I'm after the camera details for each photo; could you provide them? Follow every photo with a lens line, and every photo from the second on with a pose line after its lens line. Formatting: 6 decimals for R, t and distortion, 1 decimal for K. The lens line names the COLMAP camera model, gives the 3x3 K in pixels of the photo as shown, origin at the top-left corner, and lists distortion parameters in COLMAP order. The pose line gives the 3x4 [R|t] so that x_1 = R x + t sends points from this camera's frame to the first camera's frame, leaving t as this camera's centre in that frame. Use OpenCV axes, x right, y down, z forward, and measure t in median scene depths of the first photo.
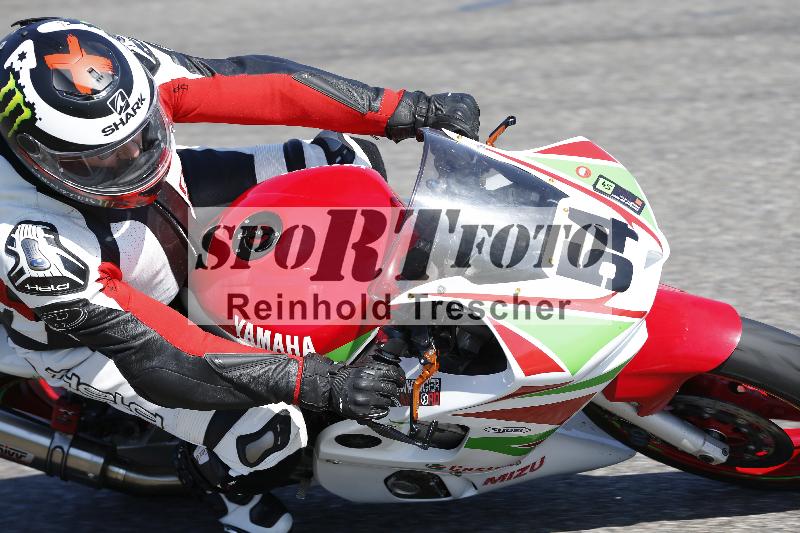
lens RADIAL K [[4759.8, 0, 370.5], [0, 4759.8, 252.4], [0, 0, 1]] dist [1.384436, 0.000000]
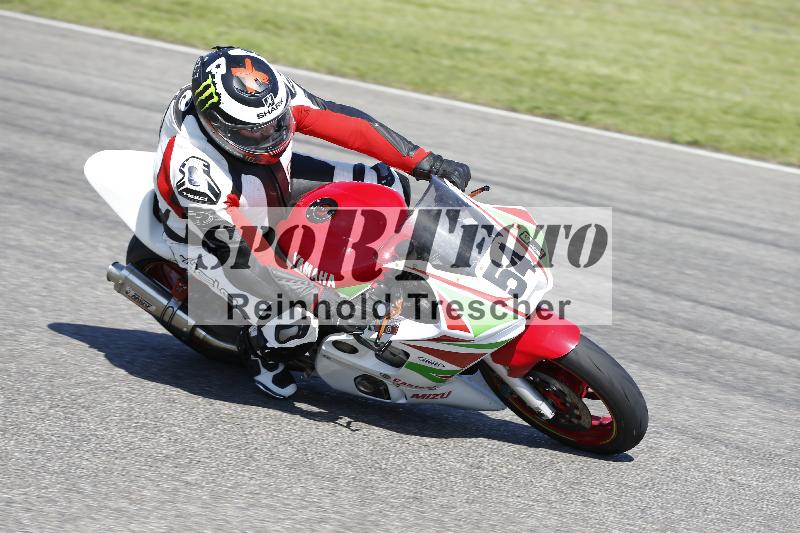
lens RADIAL K [[4759.8, 0, 404.6], [0, 4759.8, 267.1], [0, 0, 1]] dist [1.384436, 0.000000]
pose [[0.956304, 0.290633, -0.031861, 0.063055], [-0.291843, 0.955450, -0.044087, 0.081459], [0.017628, 0.051459, 0.998520, -0.670108]]
